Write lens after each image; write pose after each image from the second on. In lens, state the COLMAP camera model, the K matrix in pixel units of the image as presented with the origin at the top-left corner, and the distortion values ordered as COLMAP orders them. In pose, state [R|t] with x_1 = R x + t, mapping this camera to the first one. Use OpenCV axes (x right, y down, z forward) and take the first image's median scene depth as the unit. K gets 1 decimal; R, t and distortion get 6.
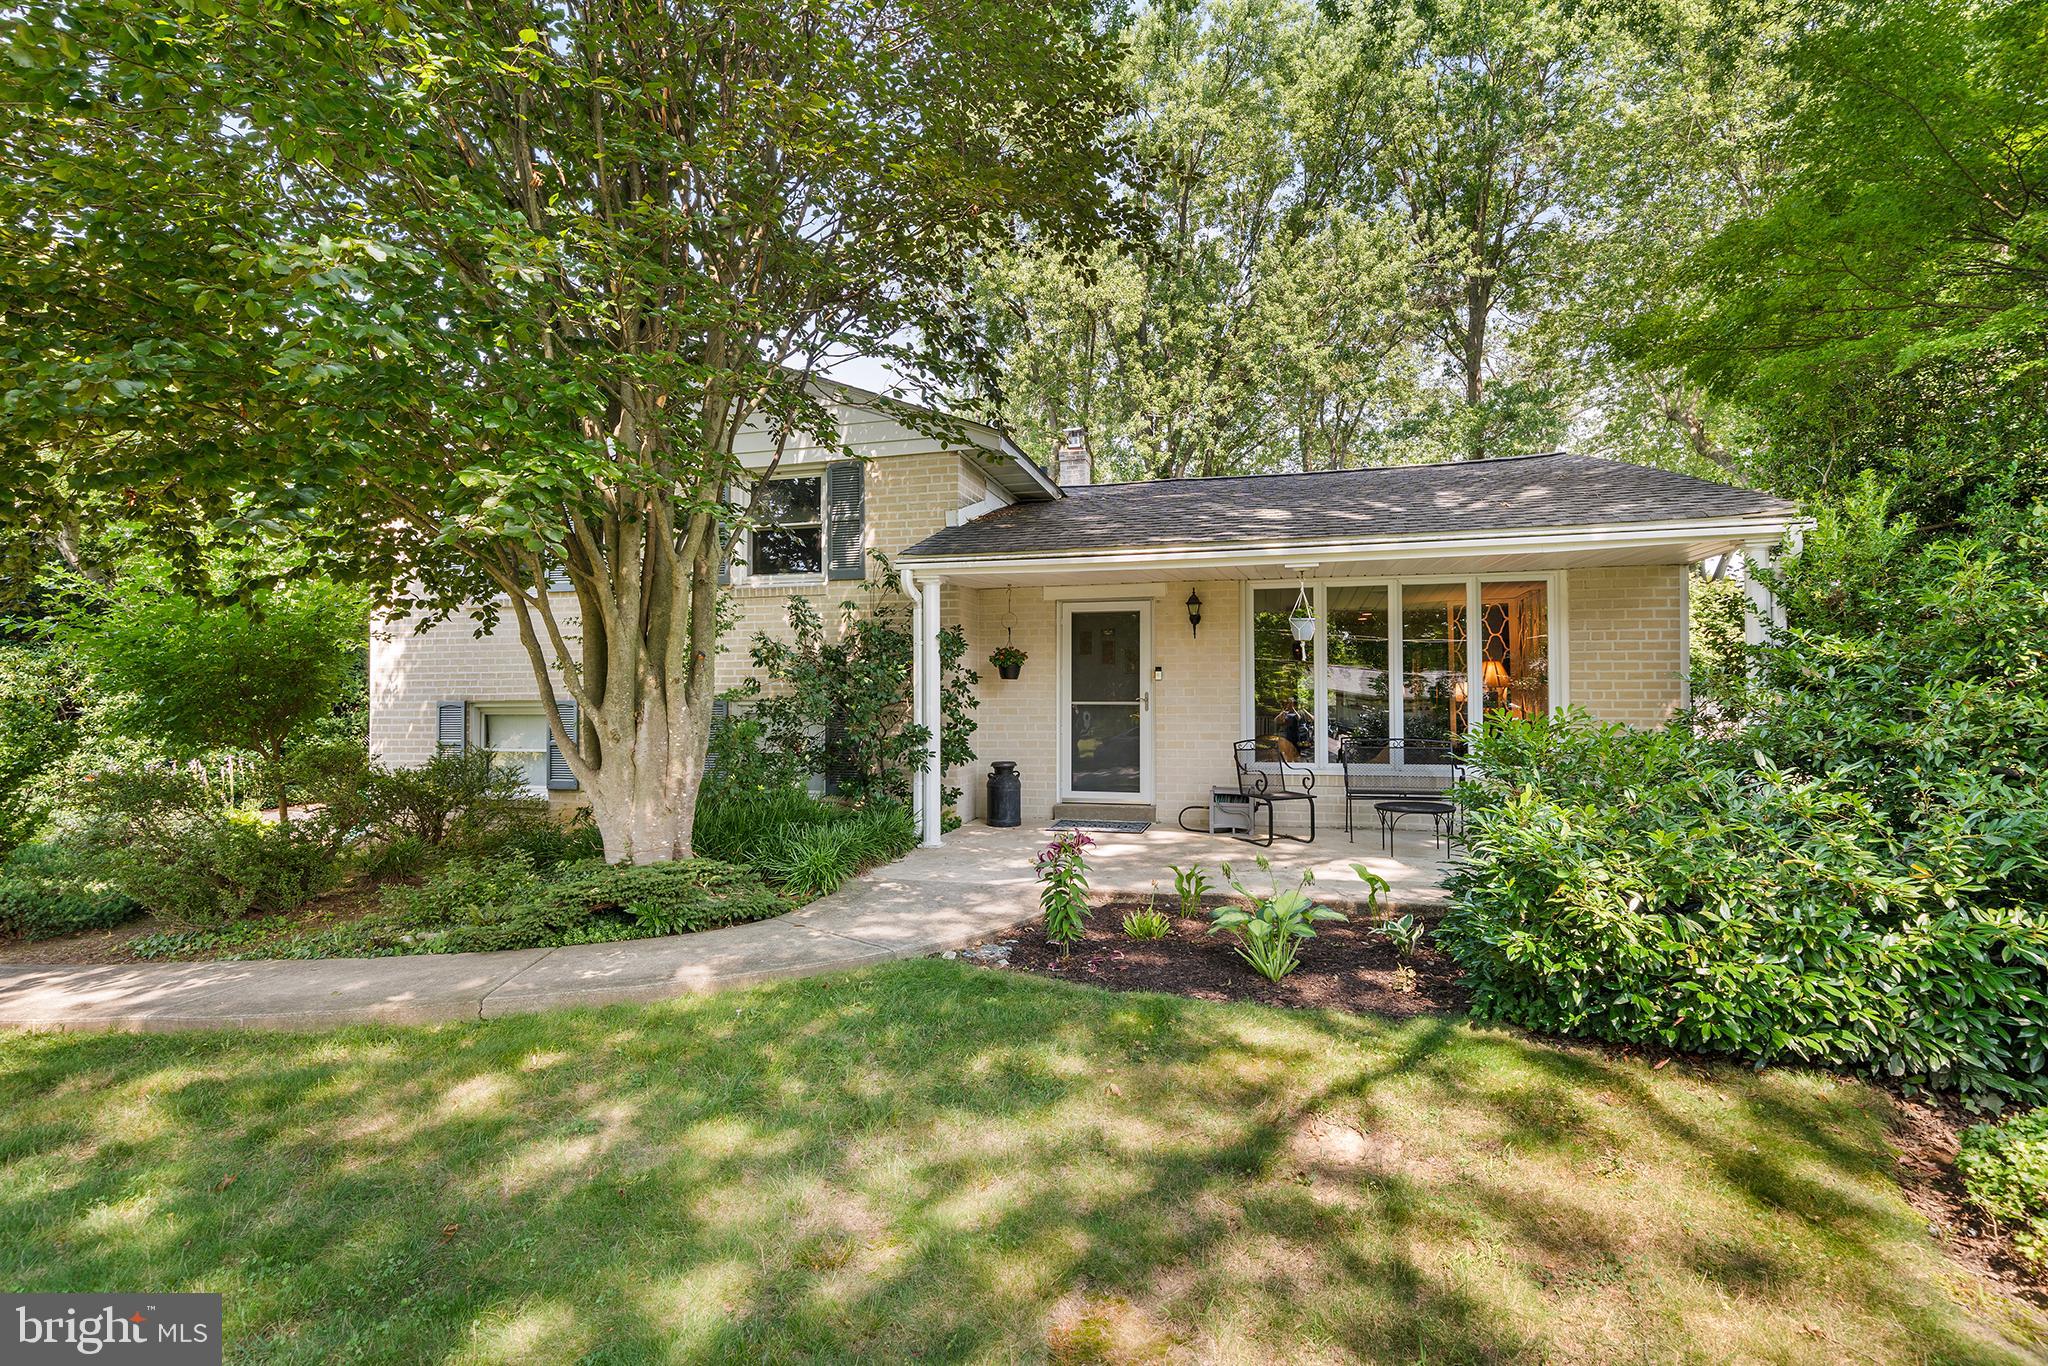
lens RADIAL K [[973.5, 0, 1024.0], [0, 973.5, 683.0], [0, 0, 1]] dist [-0.001580, 0.000114]
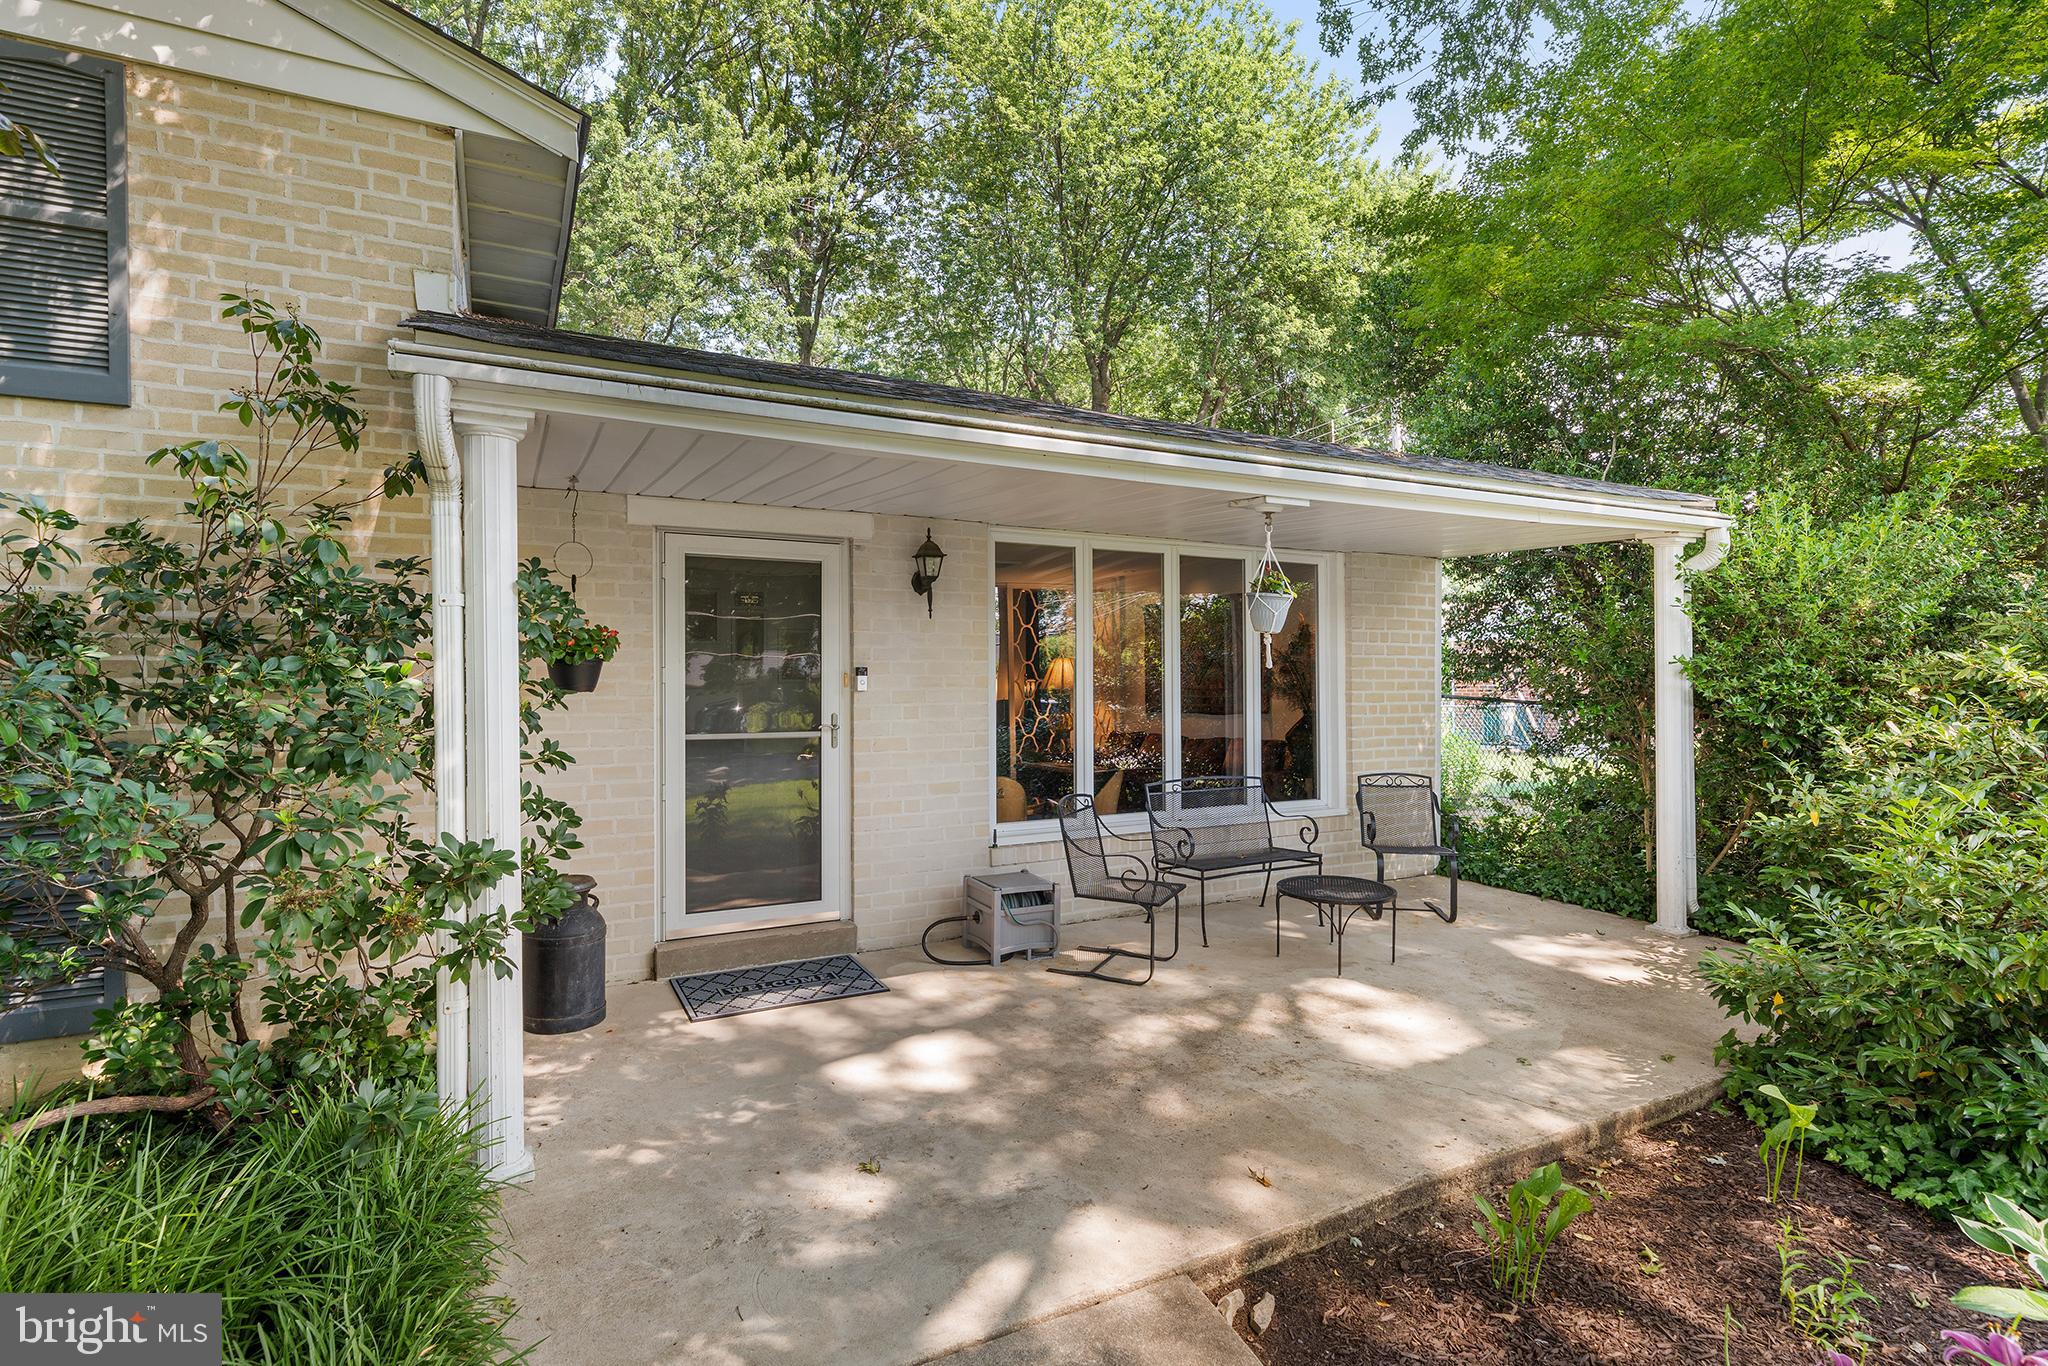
lens RADIAL K [[996.7, 0, 1024.0], [0, 996.7, 683.0], [0, 0, 1]] dist [0.000219, 0.000145]
pose [[0.732181, -0.001535, 0.681108, -0.190243], [-0.012953, 0.999785, 0.016178, -0.019281], [-0.680987, -0.020668, 0.732004, 0.569148]]
